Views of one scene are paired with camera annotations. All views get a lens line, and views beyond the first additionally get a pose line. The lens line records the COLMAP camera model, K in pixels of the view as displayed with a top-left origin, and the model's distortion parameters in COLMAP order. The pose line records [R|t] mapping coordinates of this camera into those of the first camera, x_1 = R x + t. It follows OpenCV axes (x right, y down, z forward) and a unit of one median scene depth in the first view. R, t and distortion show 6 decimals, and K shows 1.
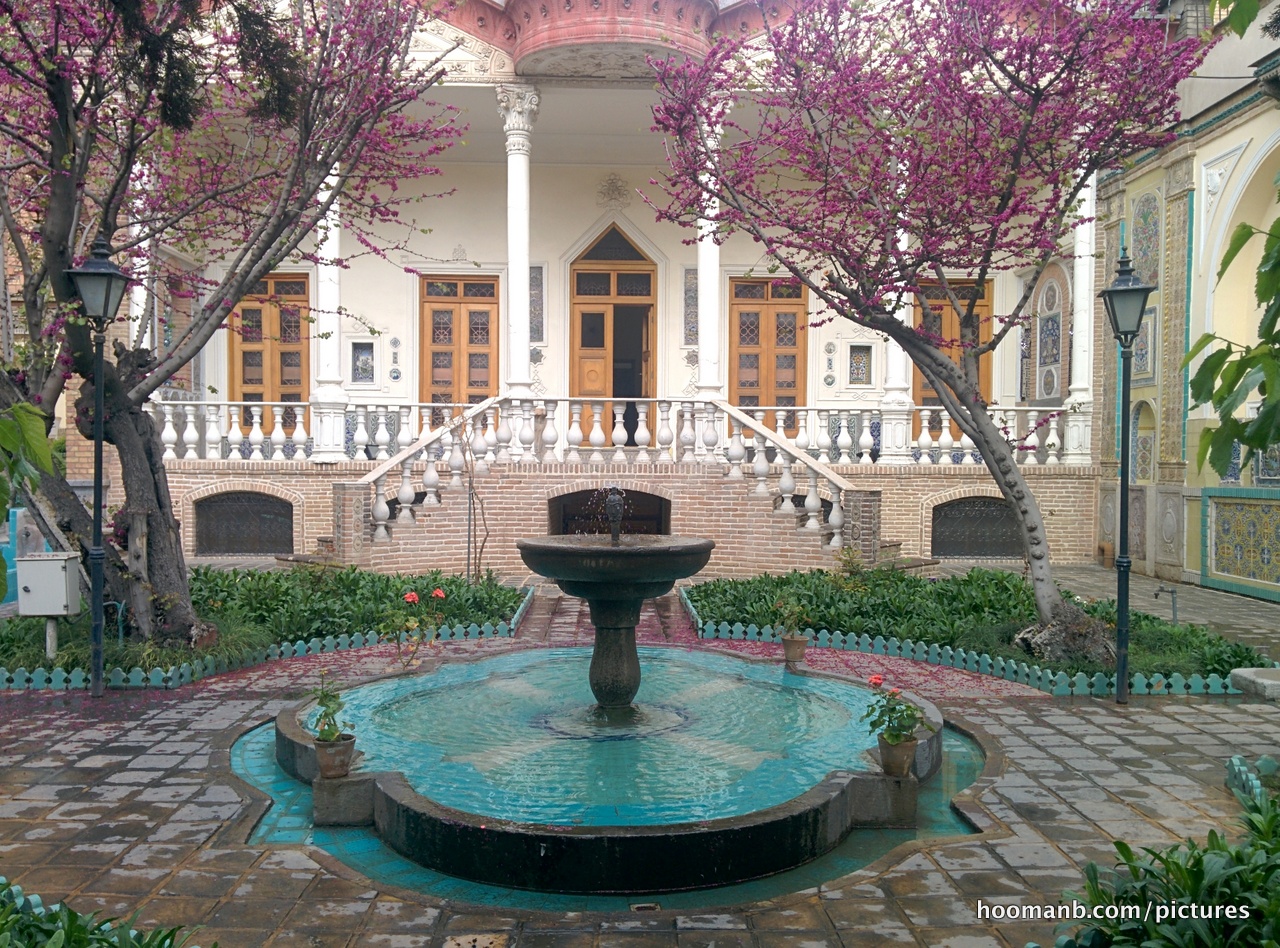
lens RADIAL K [[1172.4, 0, 641.9], [0, 1172.4, 474.5], [0, 0, 1]] dist [-0.000973, 0.000000]
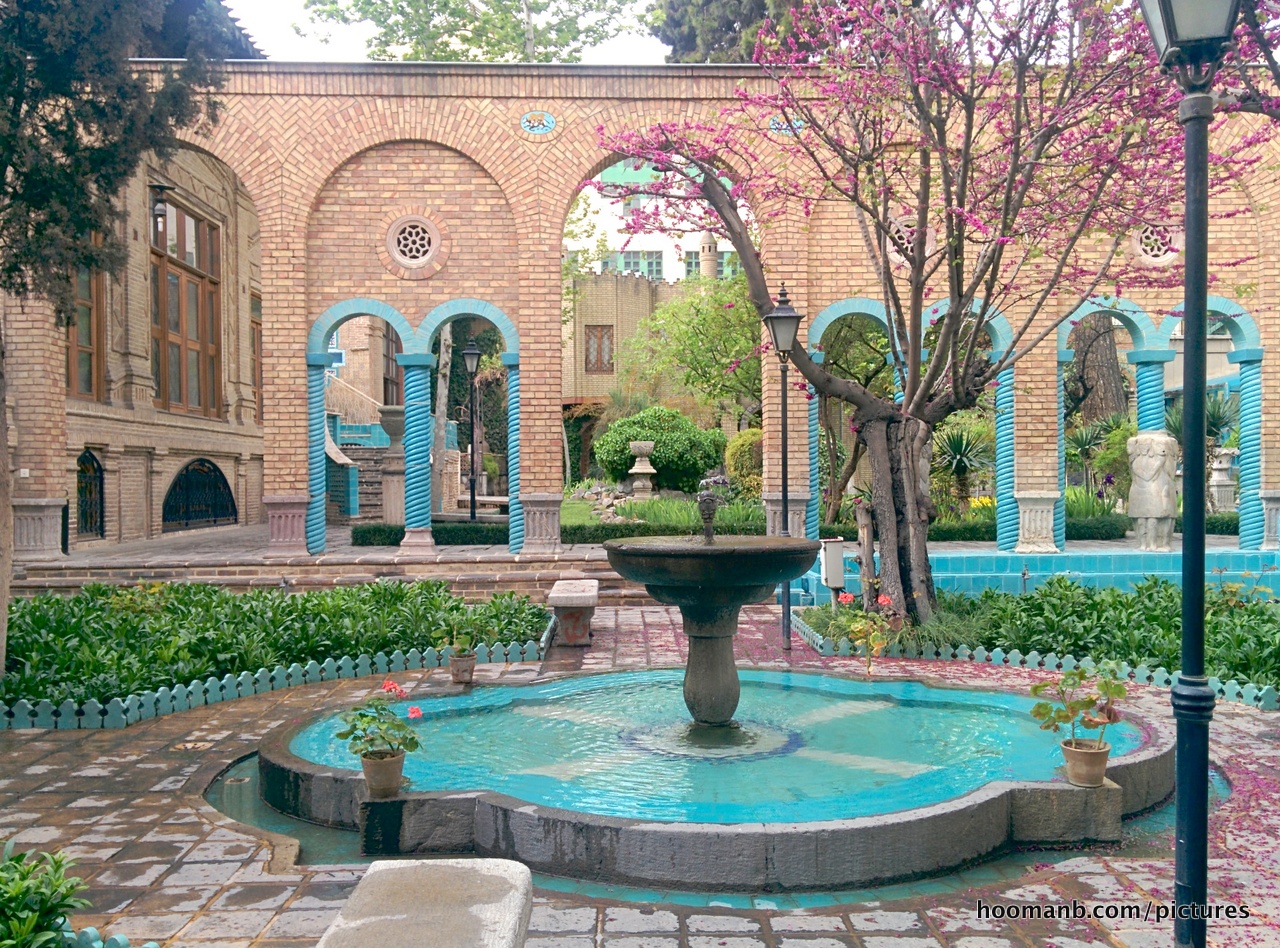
lens RADIAL K [[1172.4, 0, 641.8], [0, 1172.4, 475.6], [0, 0, 1]] dist [-0.000973, 0.000000]
pose [[-0.006709, 0.000378, -0.999977, 1.317548], [0.000362, 1.000000, 0.000376, 0.009872], [0.999977, -0.000360, -0.006709, 1.418215]]
